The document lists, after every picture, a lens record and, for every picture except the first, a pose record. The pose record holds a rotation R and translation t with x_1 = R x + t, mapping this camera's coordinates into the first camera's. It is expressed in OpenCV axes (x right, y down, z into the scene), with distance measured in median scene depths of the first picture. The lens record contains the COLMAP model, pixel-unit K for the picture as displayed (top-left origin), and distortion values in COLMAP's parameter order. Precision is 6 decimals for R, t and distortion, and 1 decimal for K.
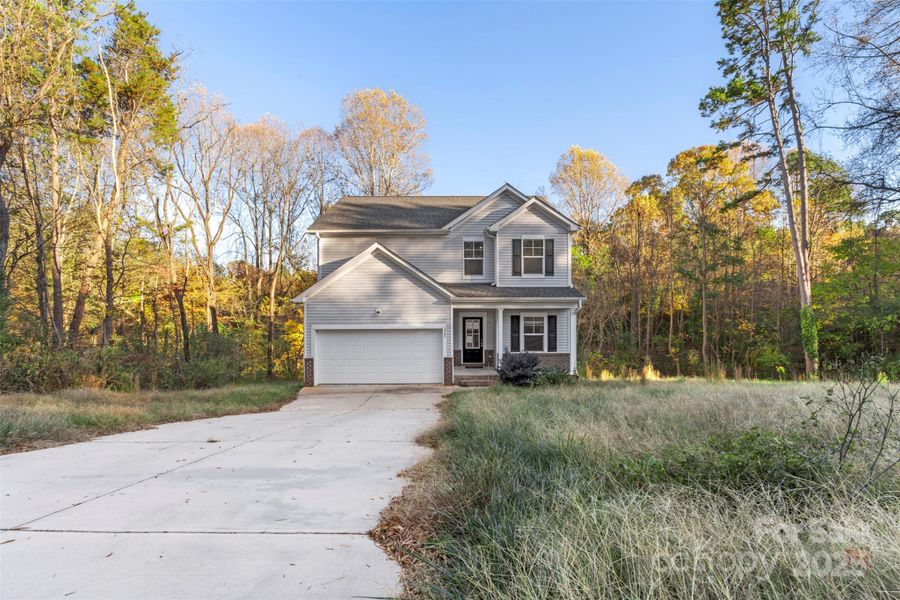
lens RADIAL K [[397.0, 0, 452.2], [0, 397.0, 301.6], [0, 0, 1]] dist [-0.001031, 0.000704]
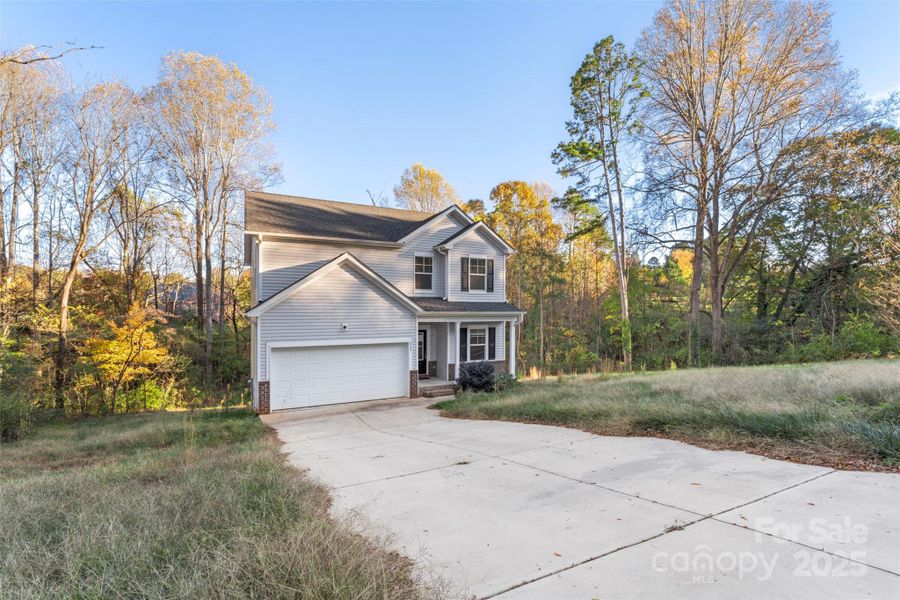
lens RADIAL K [[397.0, 0, 468.8], [0, 397.0, 314.1], [0, 0, 1]] dist [-0.001031, 0.000704]
pose [[0.891783, 0.000871, 0.452462, -0.349166], [-0.004267, 0.999970, 0.006486, -0.010813], [-0.452443, -0.007715, 0.891760, 0.031343]]
